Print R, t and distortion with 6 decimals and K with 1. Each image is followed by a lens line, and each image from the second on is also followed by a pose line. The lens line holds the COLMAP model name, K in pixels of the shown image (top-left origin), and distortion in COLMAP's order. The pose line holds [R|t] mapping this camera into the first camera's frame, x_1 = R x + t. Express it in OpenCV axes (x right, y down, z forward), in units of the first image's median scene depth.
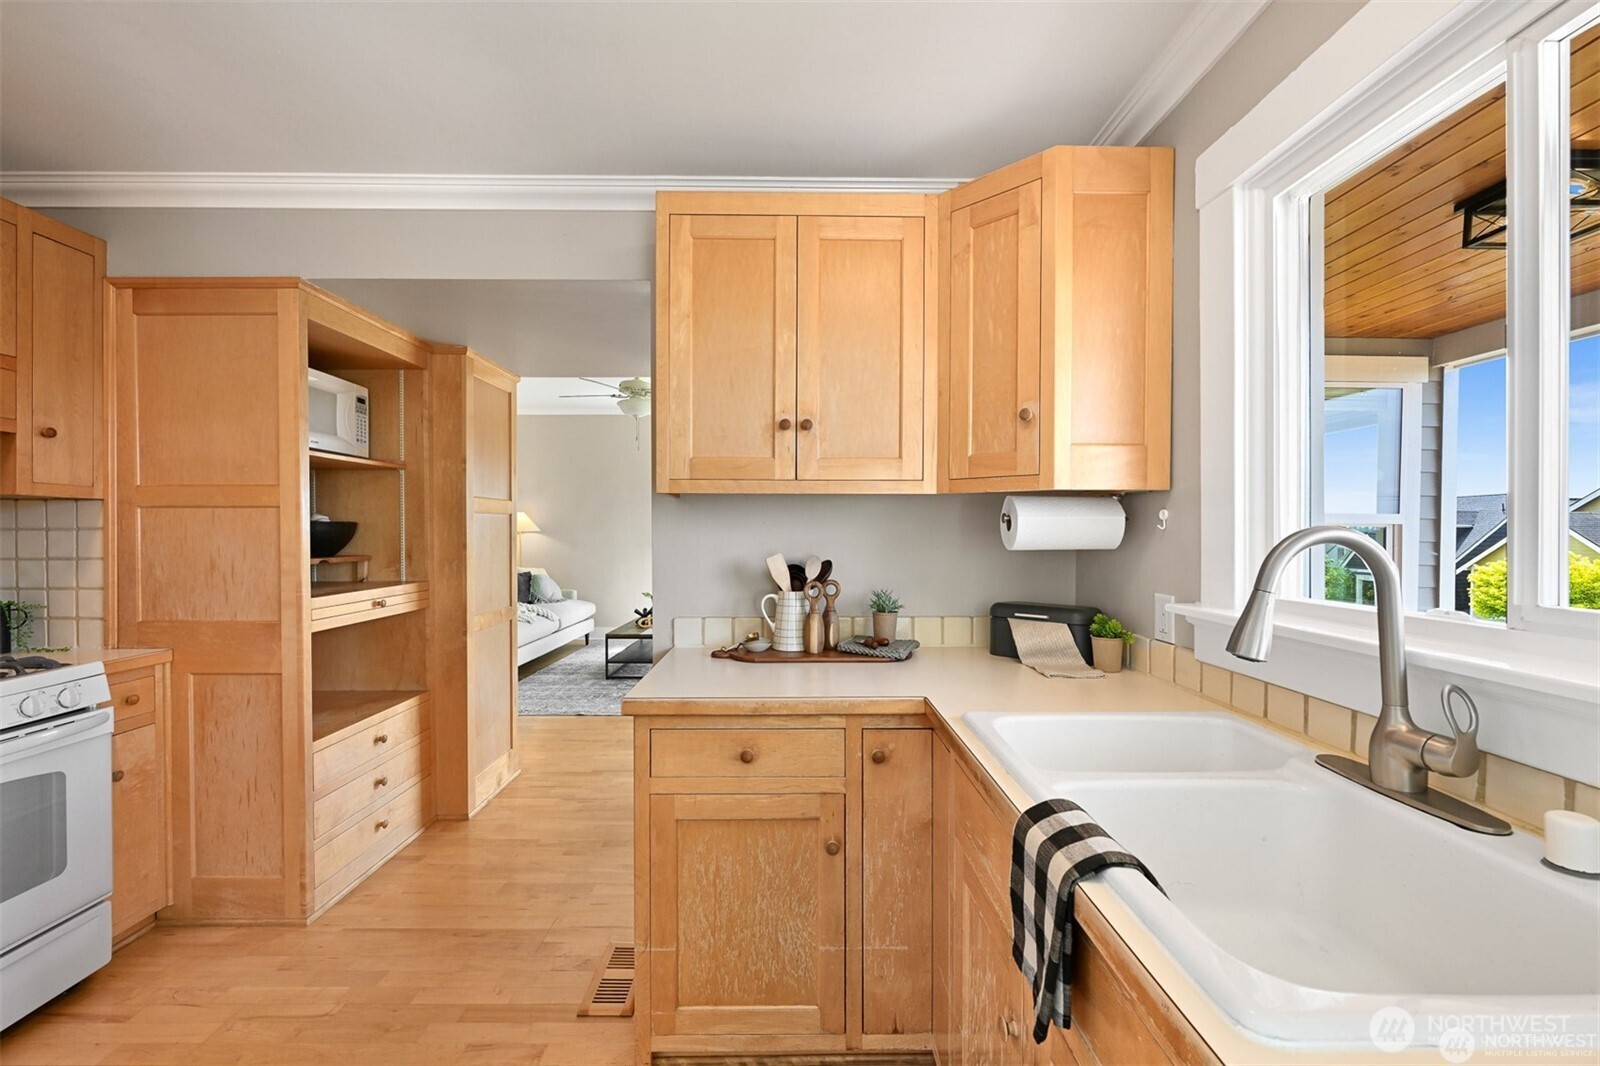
lens RADIAL K [[645.2, 0, 801.6], [0, 645.2, 535.8], [0, 0, 1]] dist [-0.001132, -0.000188]
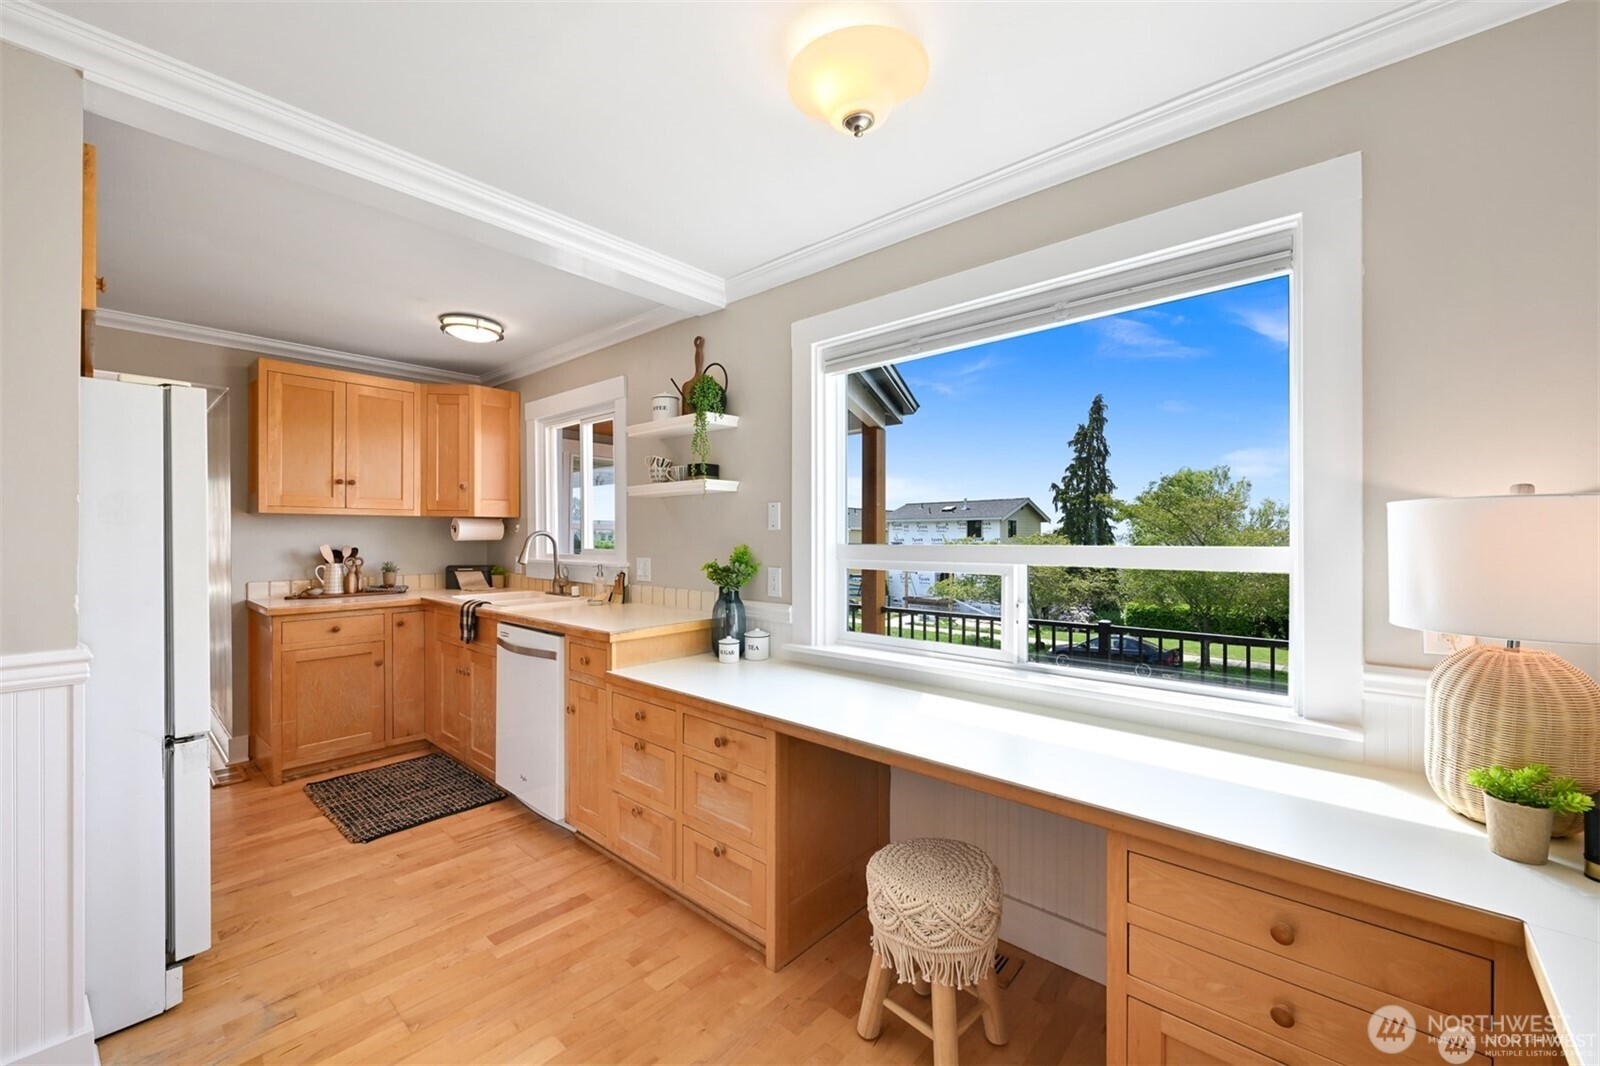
lens RADIAL K [[645.2, 0, 801.6], [0, 645.2, 535.8], [0, 0, 1]] dist [-0.001132, -0.000188]
pose [[0.681064, -0.003208, 0.732217, -0.535533], [0.005983, 0.999981, -0.001184, 0.014522], [-0.732199, 0.005188, 0.681071, -1.514294]]
